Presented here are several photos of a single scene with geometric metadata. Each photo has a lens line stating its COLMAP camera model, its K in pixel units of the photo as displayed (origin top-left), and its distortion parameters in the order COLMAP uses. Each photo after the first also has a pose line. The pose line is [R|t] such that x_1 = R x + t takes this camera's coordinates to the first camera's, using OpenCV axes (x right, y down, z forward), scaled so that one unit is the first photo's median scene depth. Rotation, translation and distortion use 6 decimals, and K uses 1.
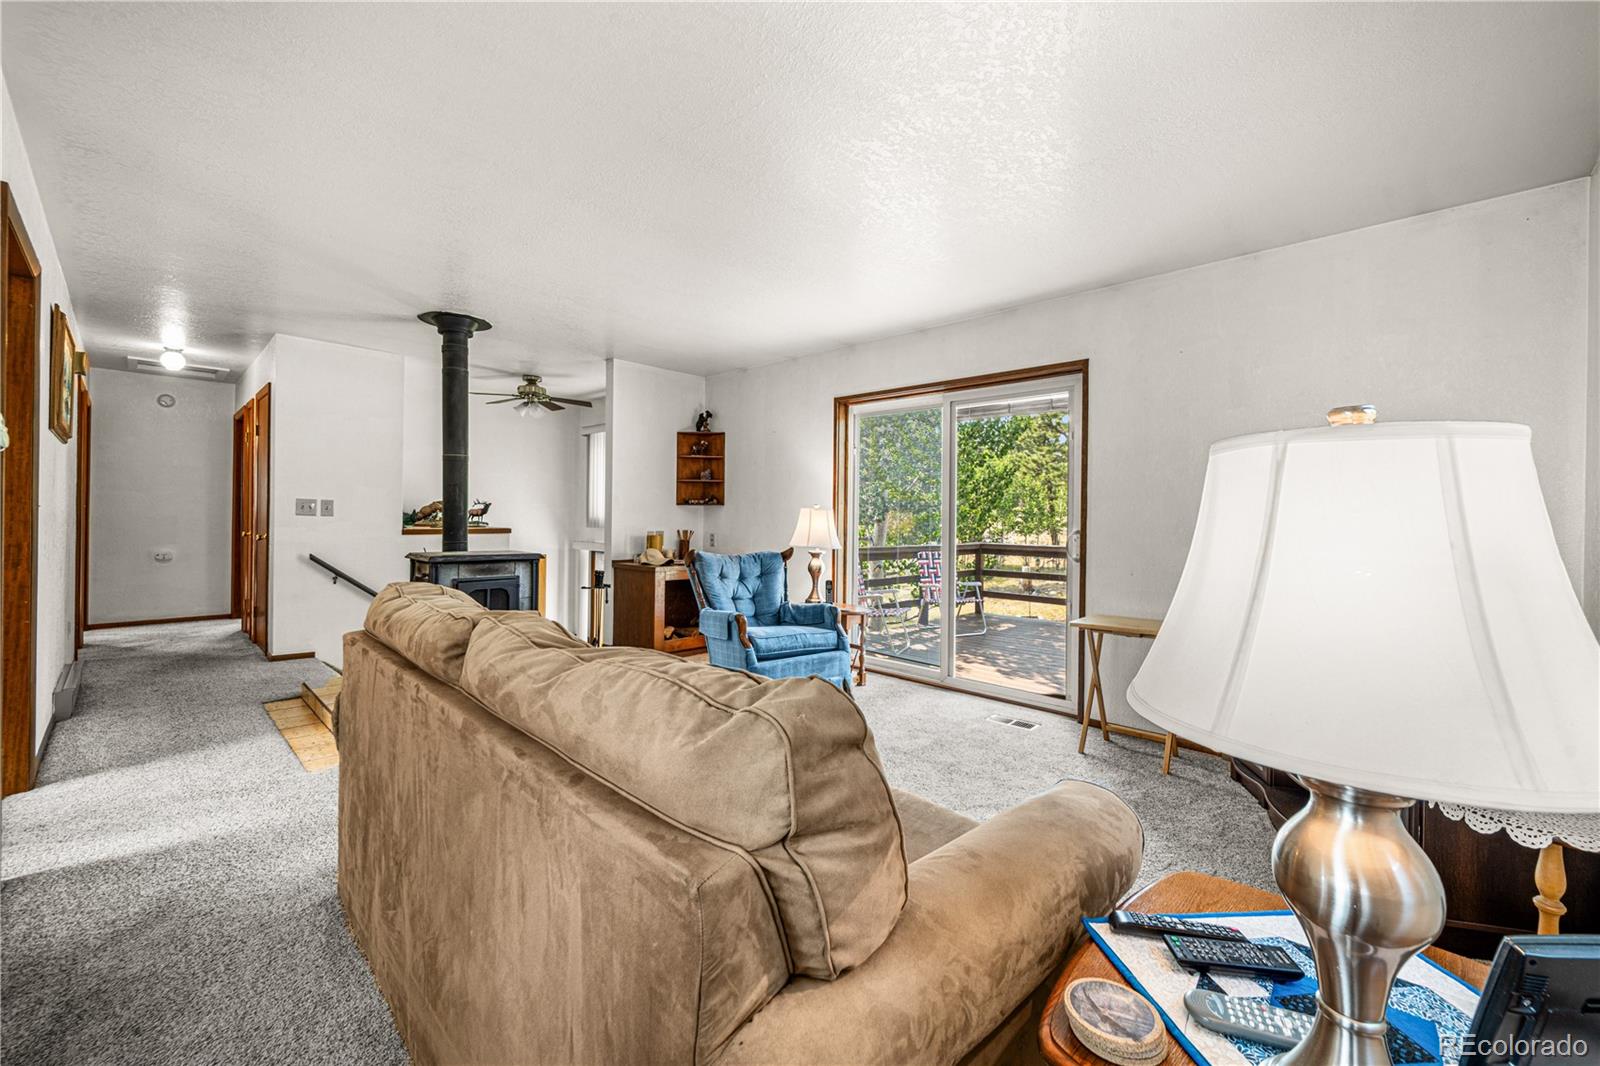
lens RADIAL K [[643.0, 0, 803.4], [0, 643.0, 520.3], [0, 0, 1]] dist [-0.000783, -0.000812]
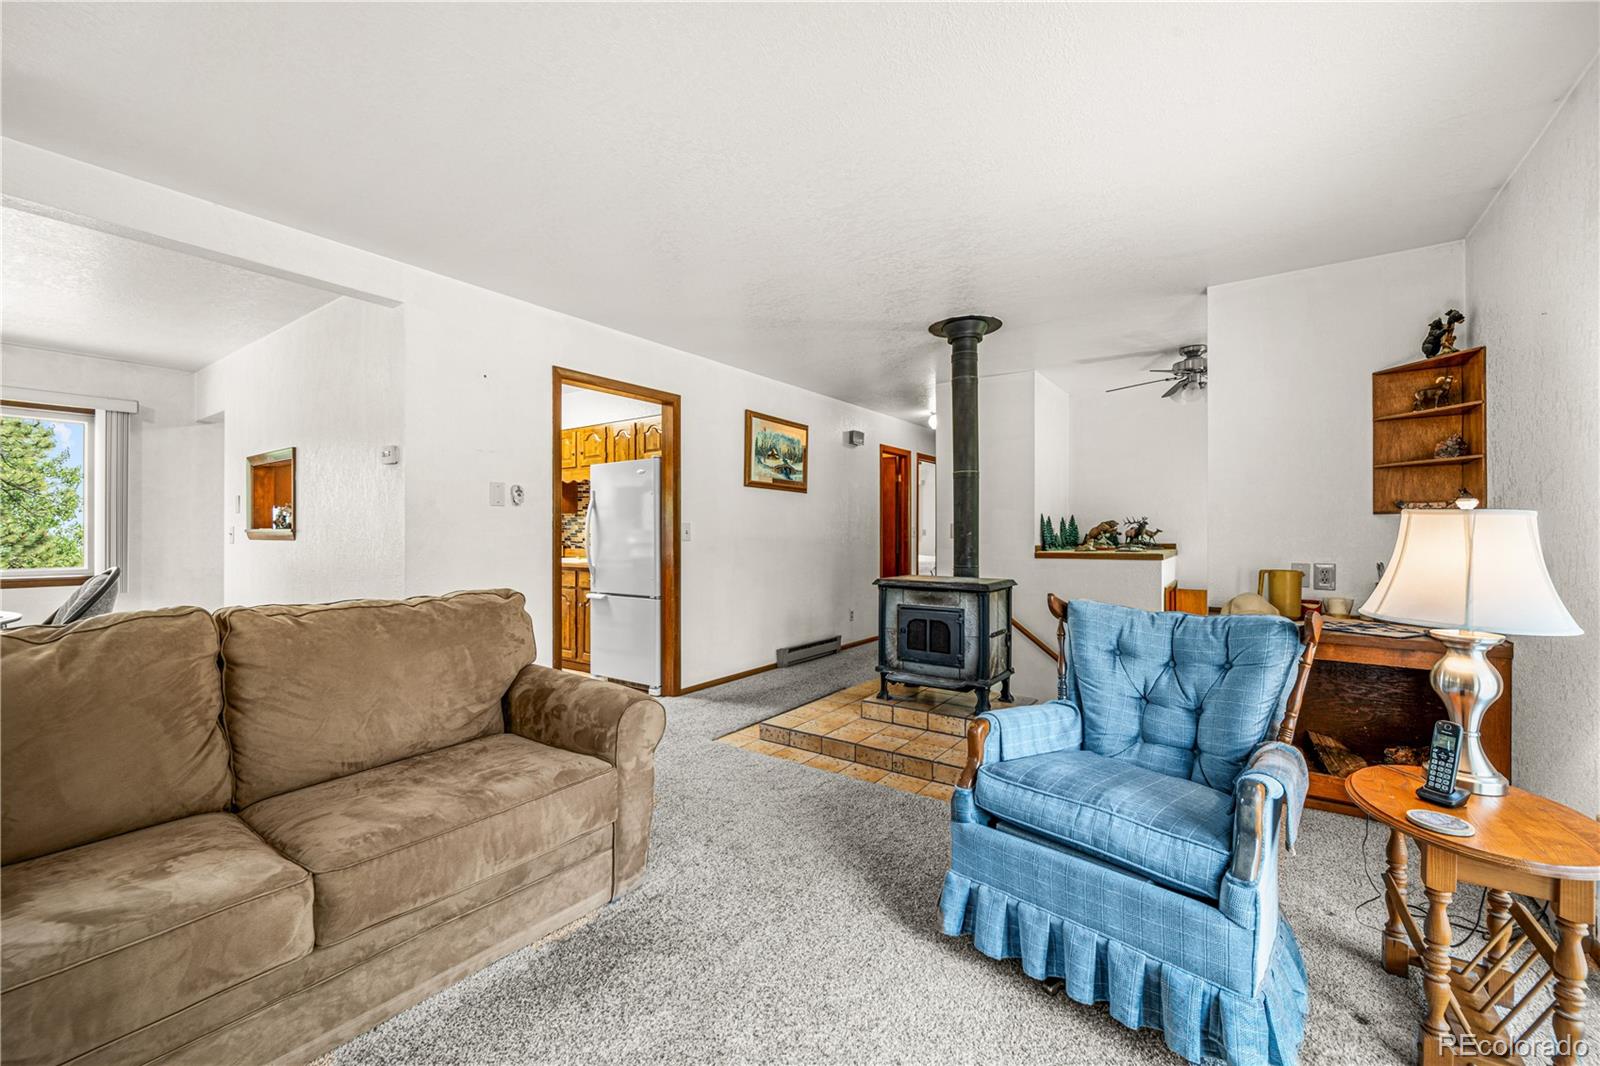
lens RADIAL K [[643.0, 0, 792.8], [0, 643.0, 531.5], [0, 0, 1]] dist [-0.000783, -0.000812]
pose [[0.135620, -0.015201, -0.990644, 0.293639], [-0.000496, 0.999881, -0.015411, -0.001543], [0.990761, 0.002581, 0.135596, 0.548537]]
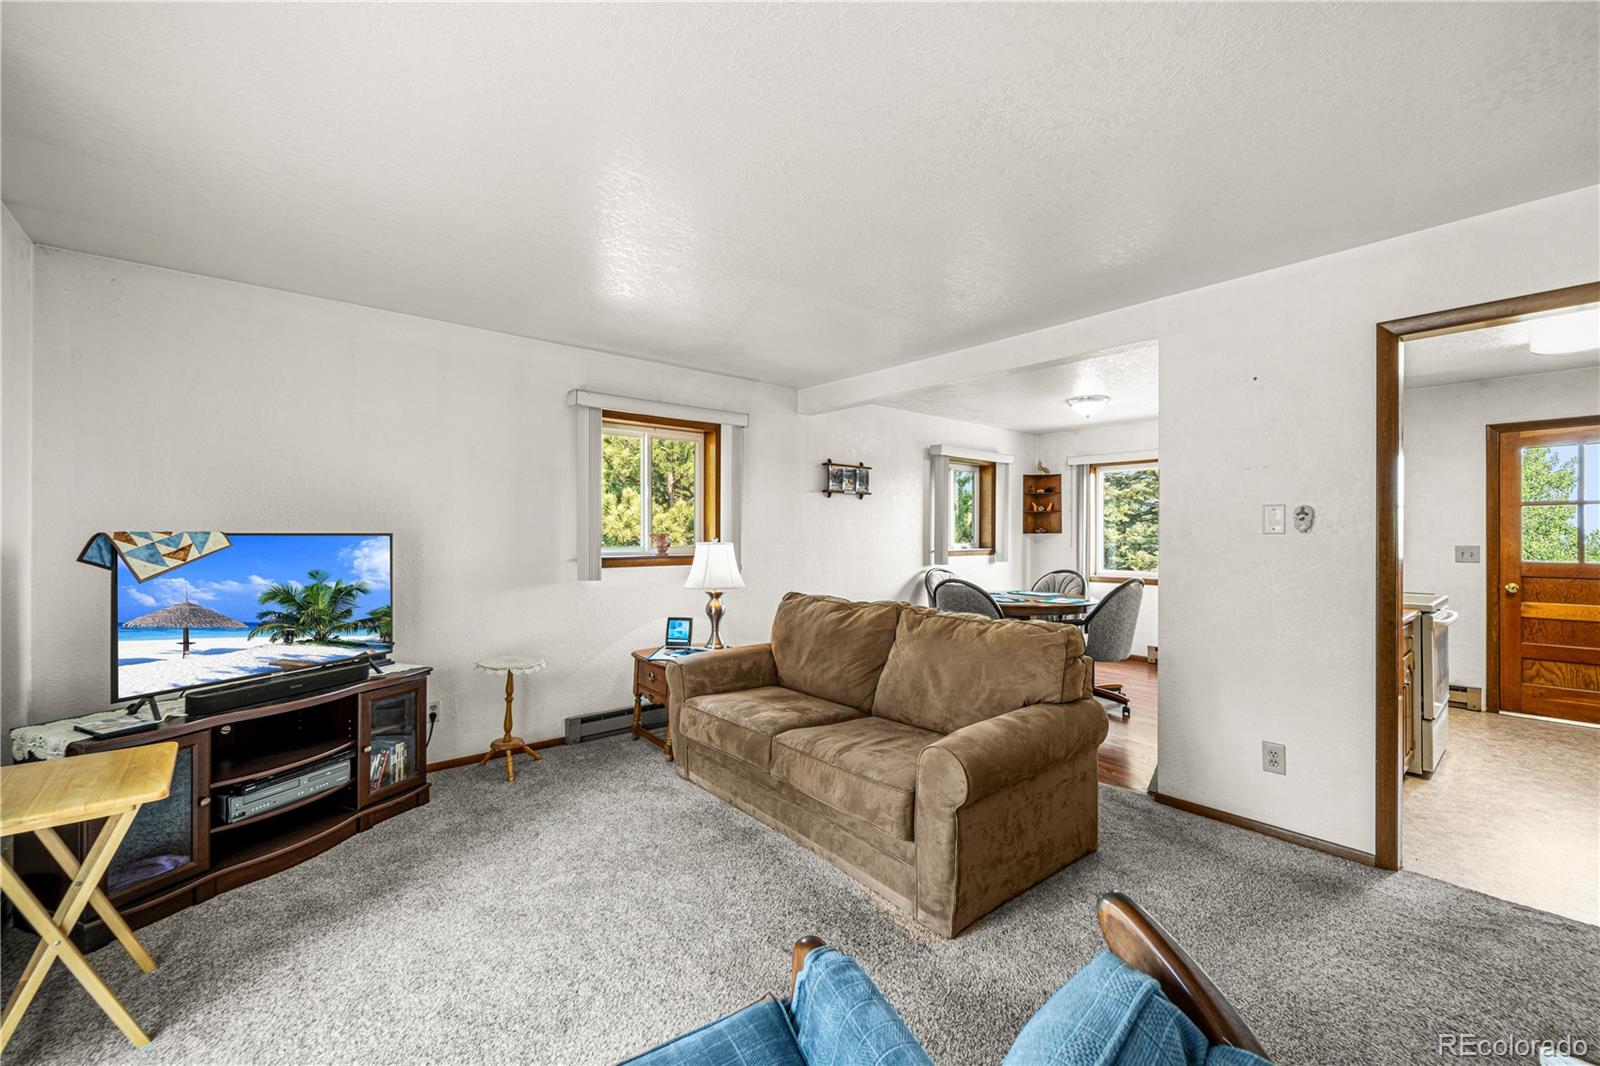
lens RADIAL K [[643.0, 0, 797.6], [0, 643.0, 533.8], [0, 0, 1]] dist [-0.000783, -0.000812]
pose [[-0.992916, -0.013434, 0.118059, -0.085623], [-0.012850, 0.999901, 0.005707, -0.037162], [-0.118124, 0.004150, -0.992990, 0.926160]]
